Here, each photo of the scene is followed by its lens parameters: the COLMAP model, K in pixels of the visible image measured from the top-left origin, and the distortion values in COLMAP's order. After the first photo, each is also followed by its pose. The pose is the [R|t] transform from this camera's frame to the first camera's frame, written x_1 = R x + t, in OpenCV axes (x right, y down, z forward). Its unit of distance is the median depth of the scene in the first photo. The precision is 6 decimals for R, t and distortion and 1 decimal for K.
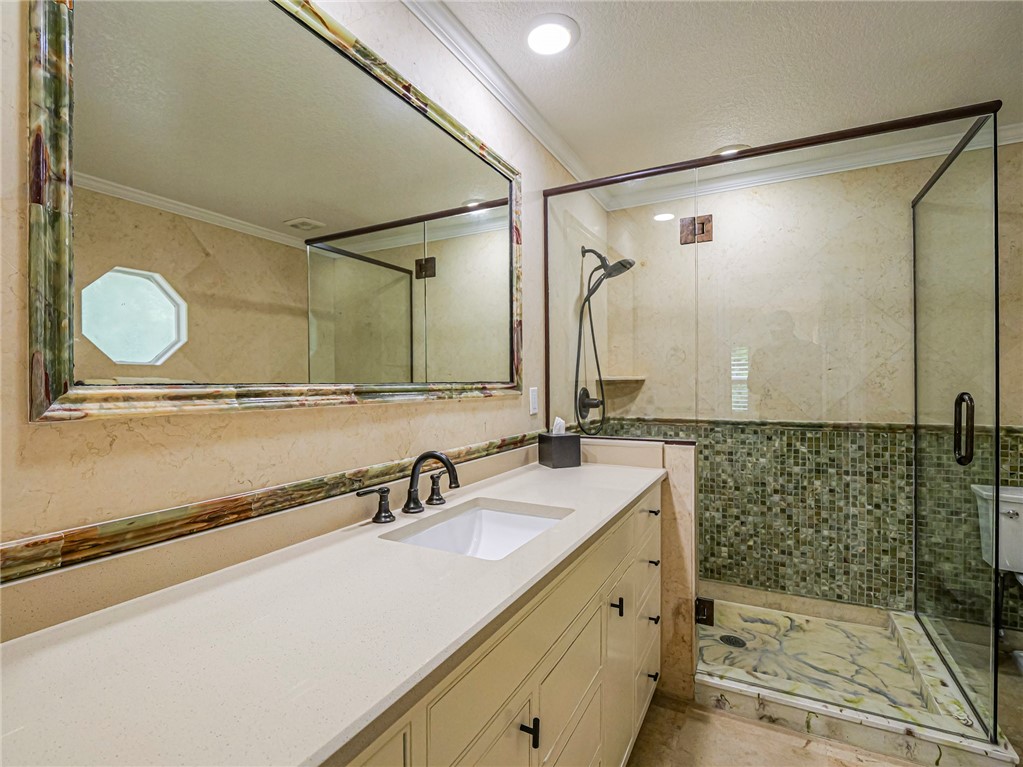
lens RADIAL K [[493.7, 0, 509.1], [0, 493.7, 381.9], [0, 0, 1]] dist [-0.014242, -0.001834]
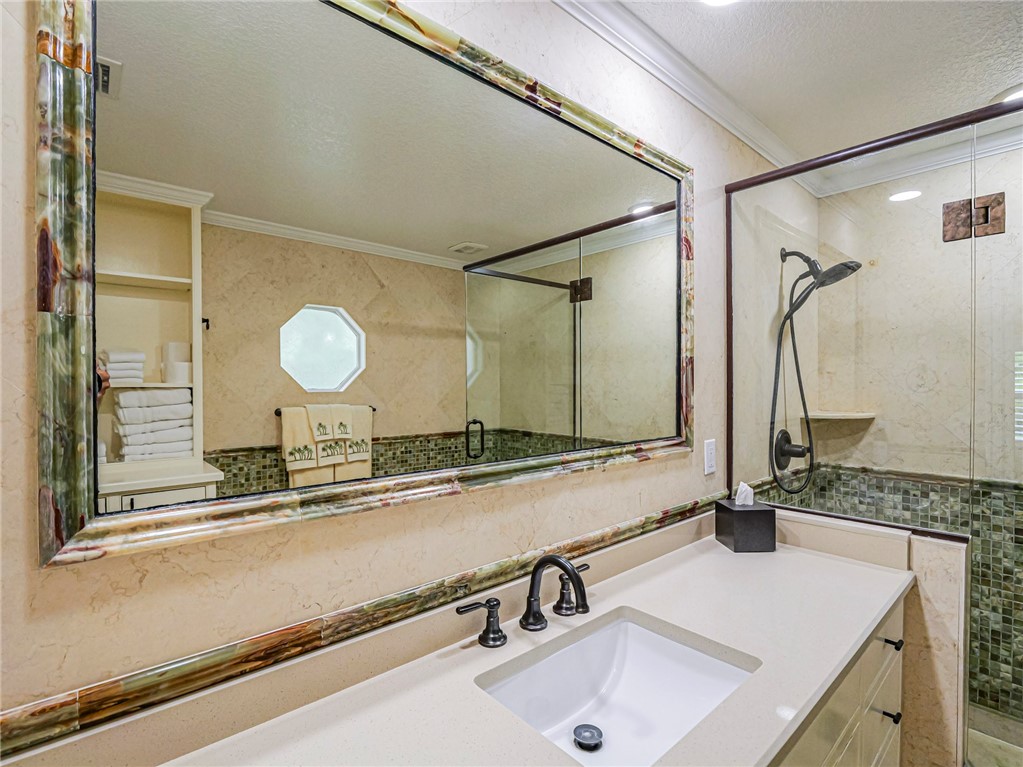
lens RADIAL K [[493.7, 0, 506.6], [0, 493.7, 387.9], [0, 0, 1]] dist [-0.014242, -0.001834]
pose [[0.933935, 0.007474, -0.357364, 0.030505], [-0.004837, 0.999954, 0.008273, -0.085513], [0.357410, -0.005998, 0.933929, 0.172347]]
